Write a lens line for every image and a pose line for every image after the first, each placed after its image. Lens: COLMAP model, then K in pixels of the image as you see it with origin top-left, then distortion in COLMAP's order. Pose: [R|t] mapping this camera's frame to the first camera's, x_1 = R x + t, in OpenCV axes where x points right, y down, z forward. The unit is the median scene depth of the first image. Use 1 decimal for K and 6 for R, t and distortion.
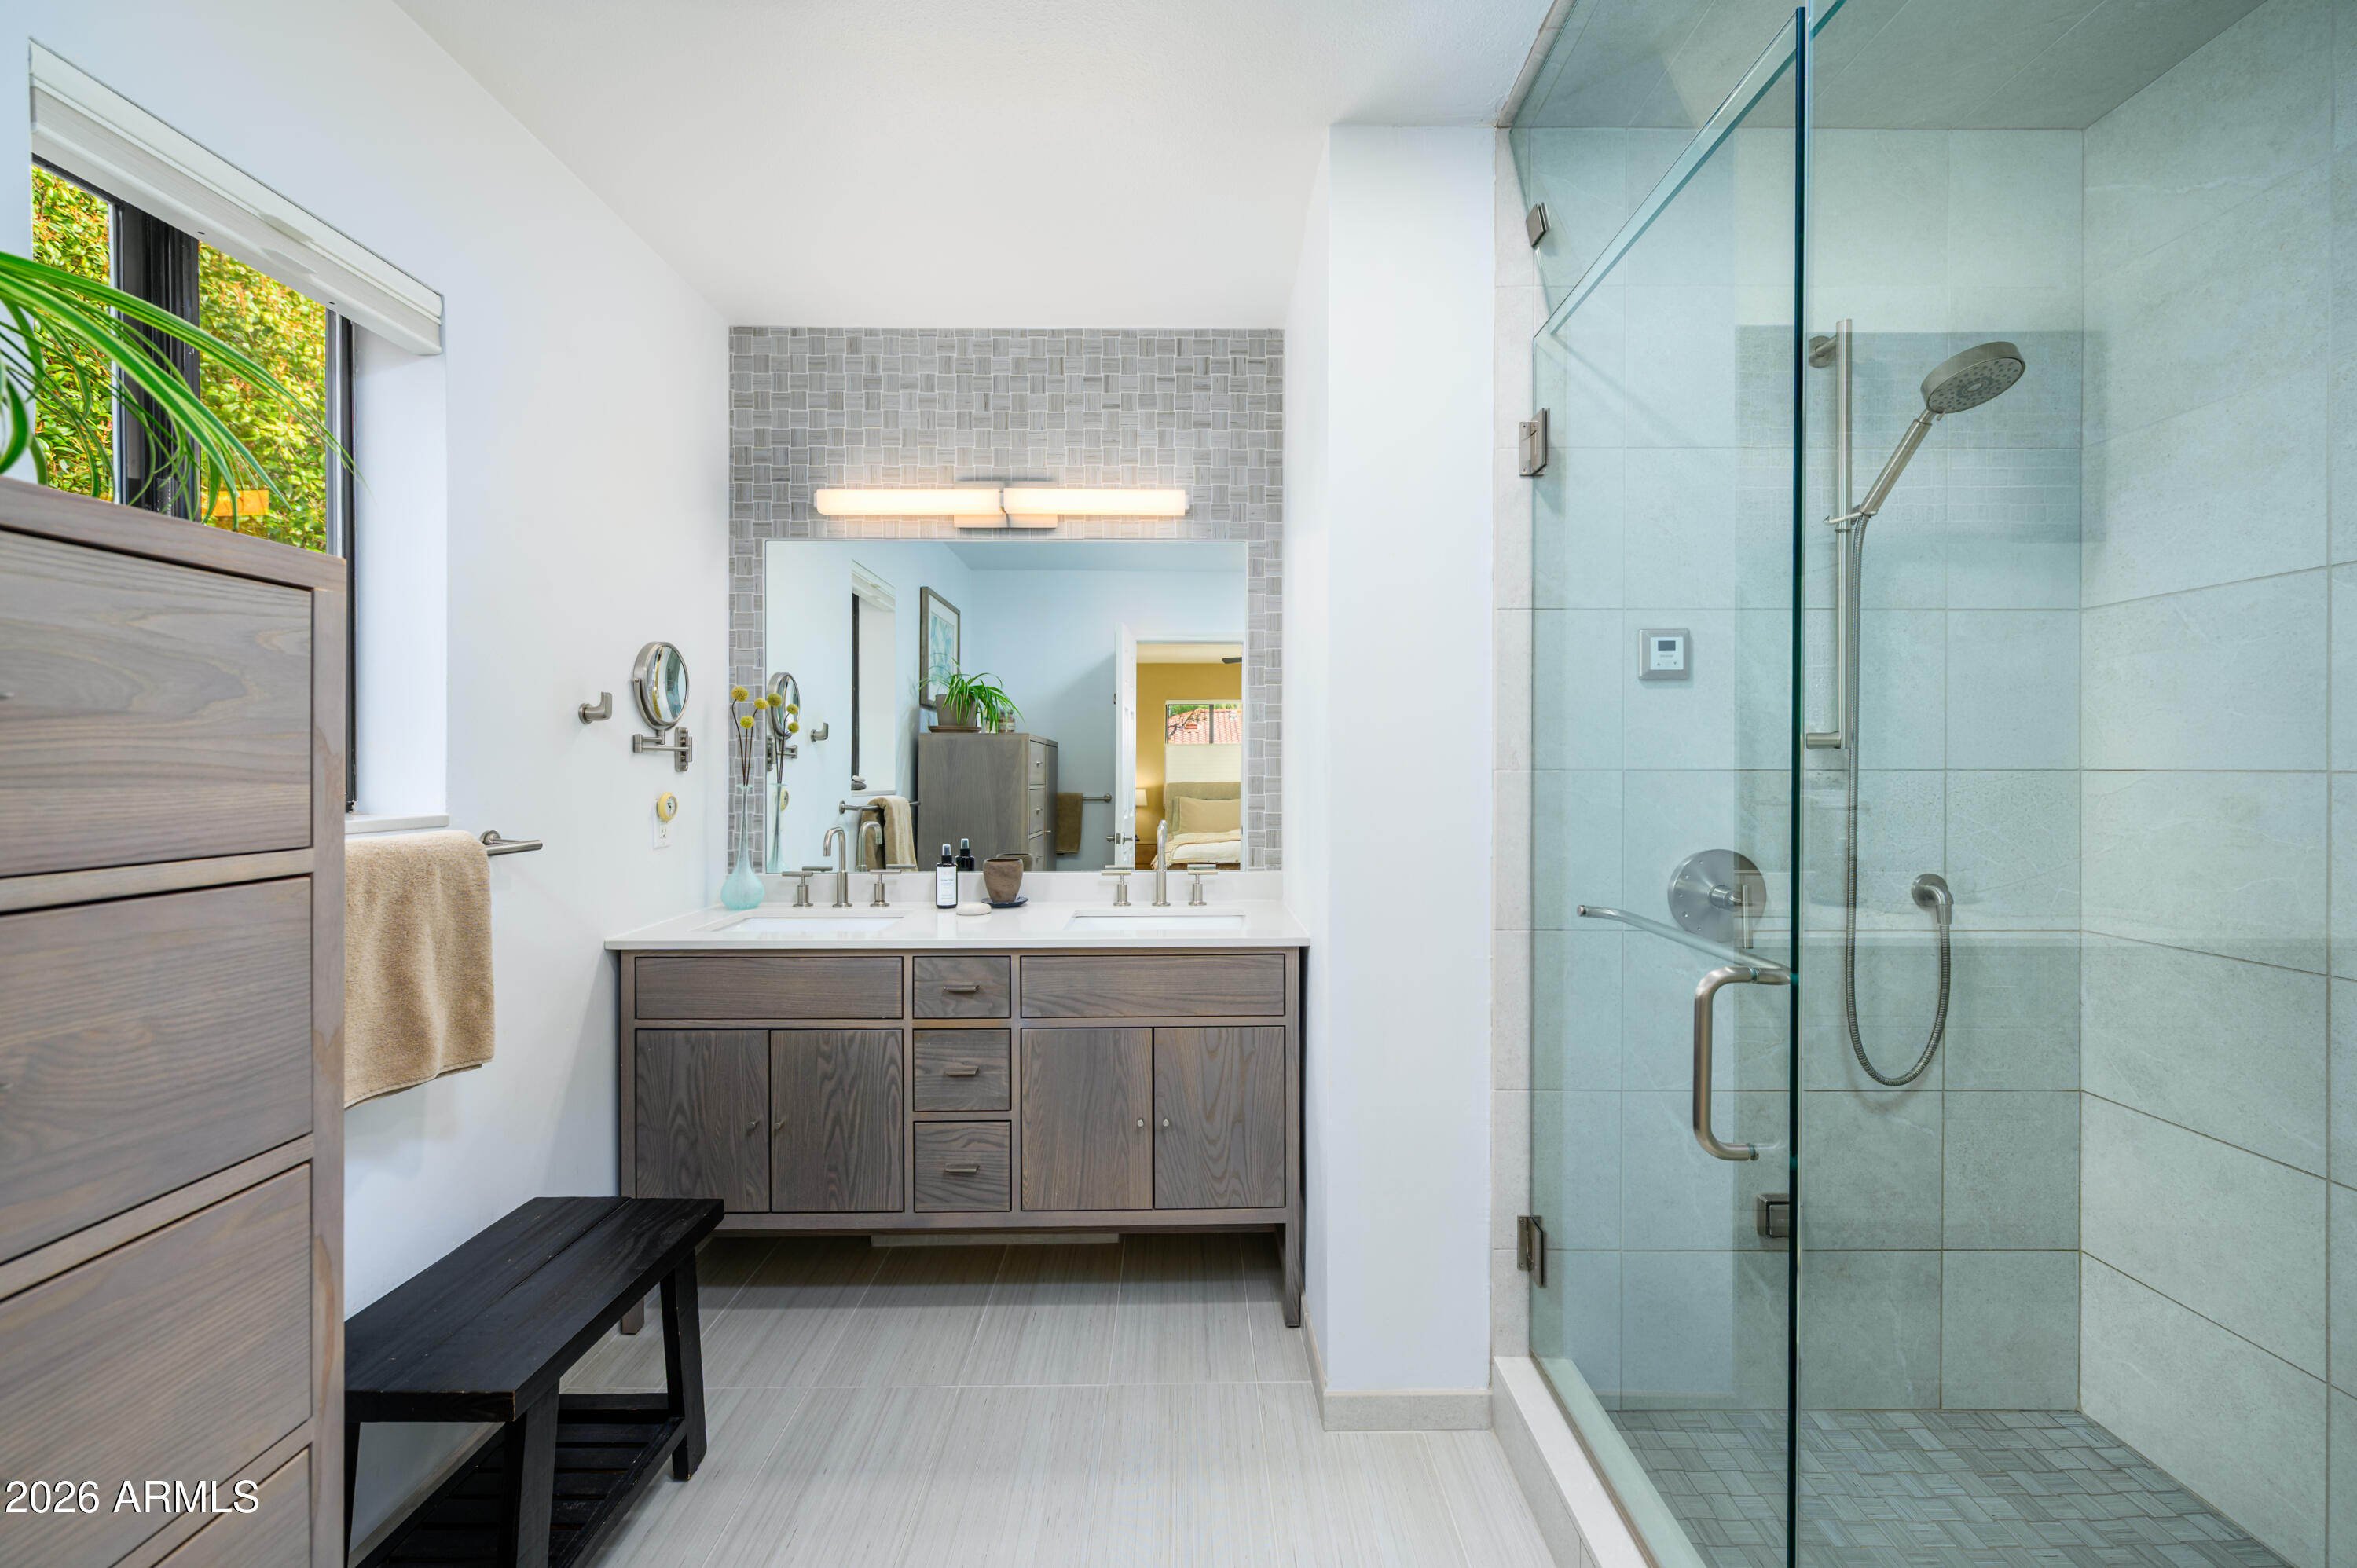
lens RADIAL K [[966.7, 0, 1174.4], [0, 966.7, 748.1], [0, 0, 1]] dist [-0.002941, -0.000732]
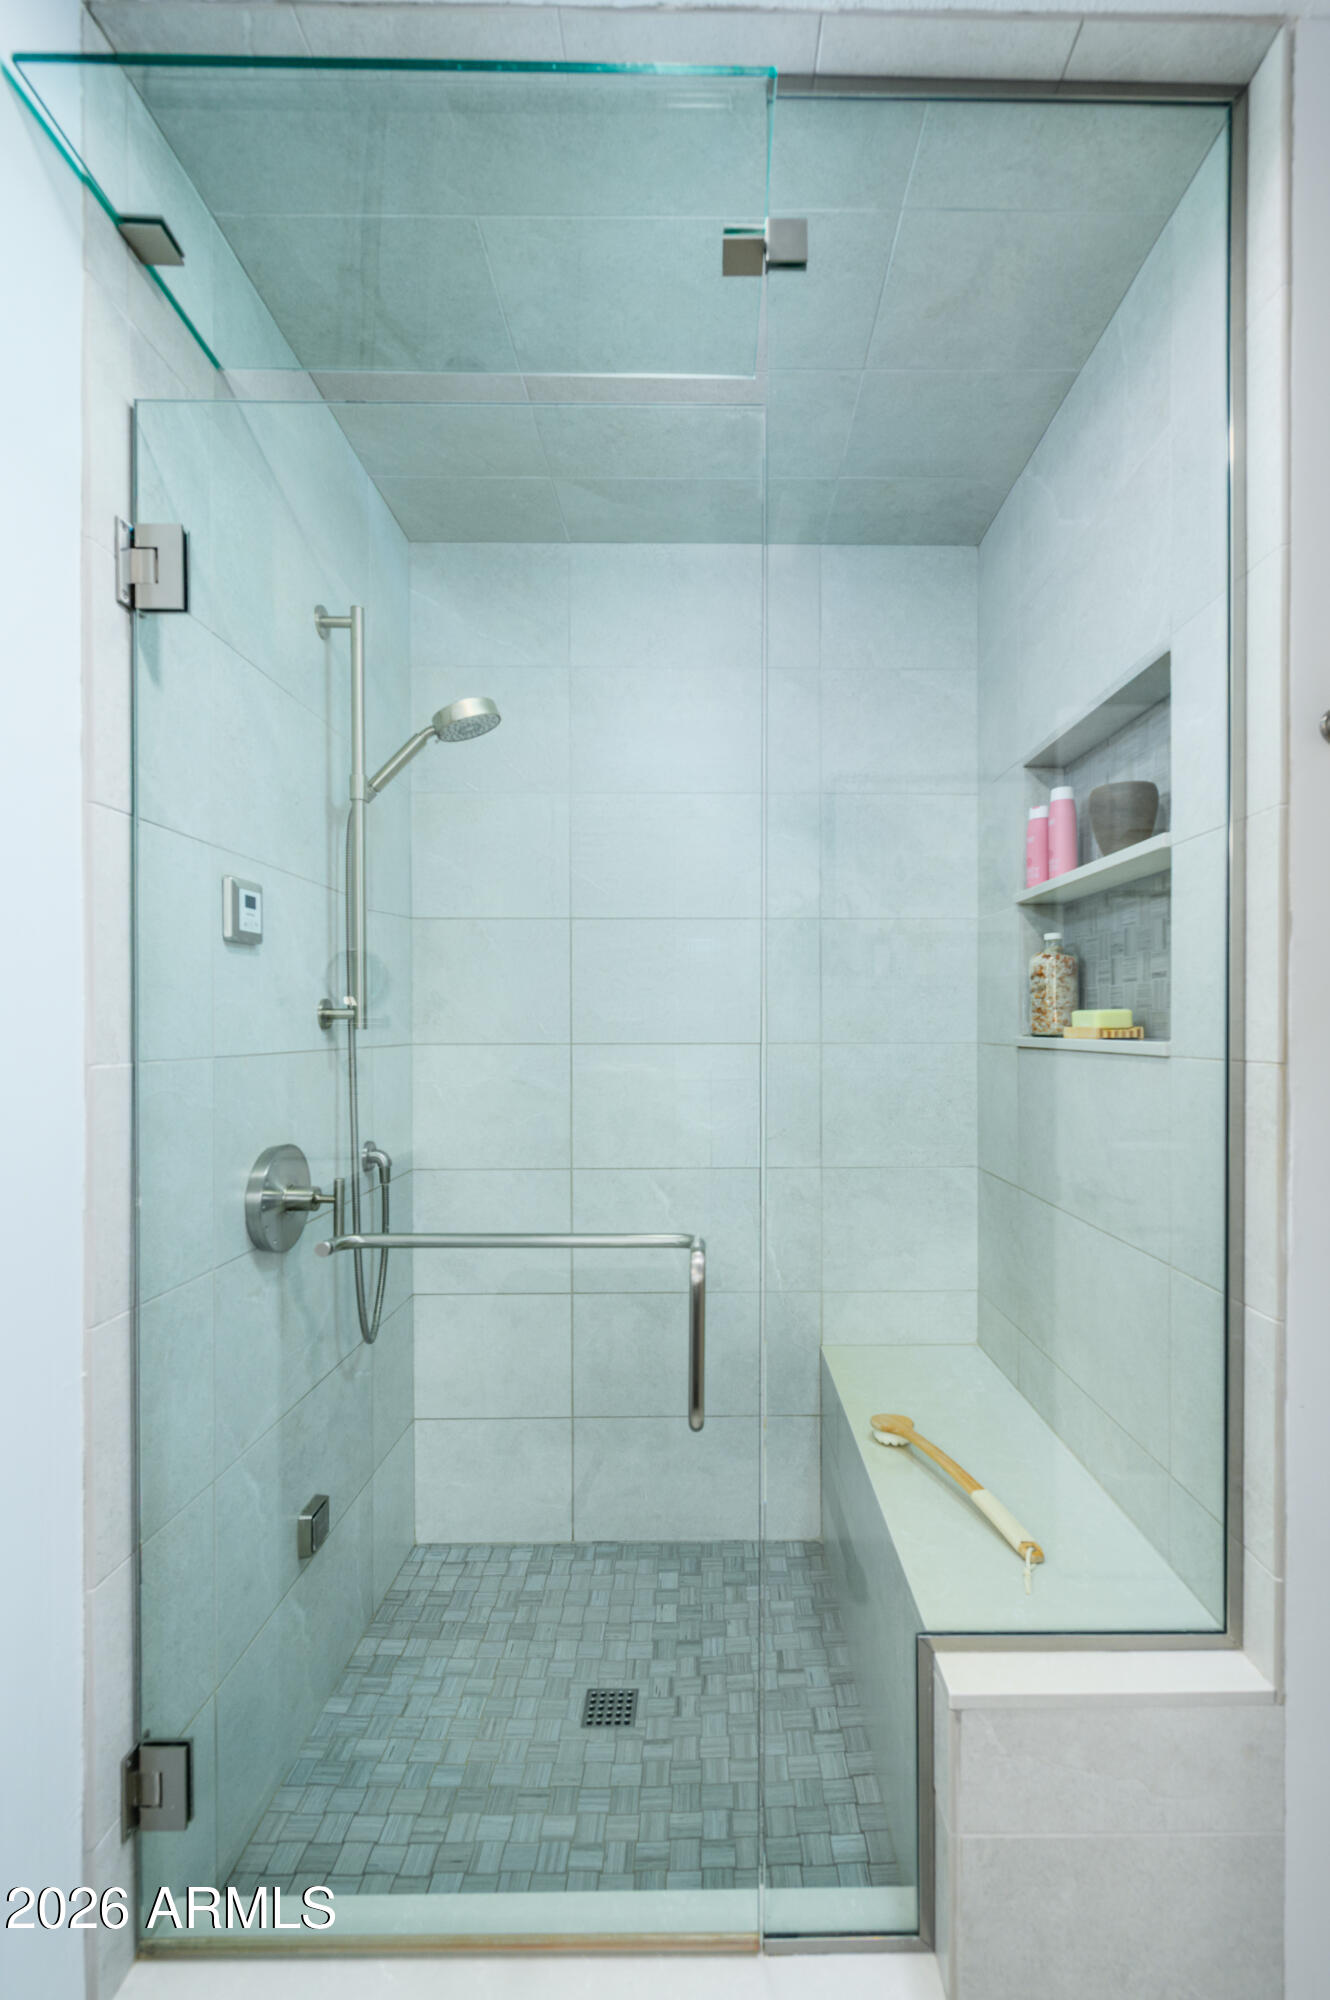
lens RADIAL K [[888.3, 0, 669.2], [0, 888.3, 1031.7], [0, 0, 1]] dist [-0.000525, -0.000231]
pose [[-0.022076, -0.003652, 0.999750, -0.260713], [-0.005403, 0.999979, 0.003533, -0.001891], [-0.999742, -0.005324, -0.022095, 0.720071]]
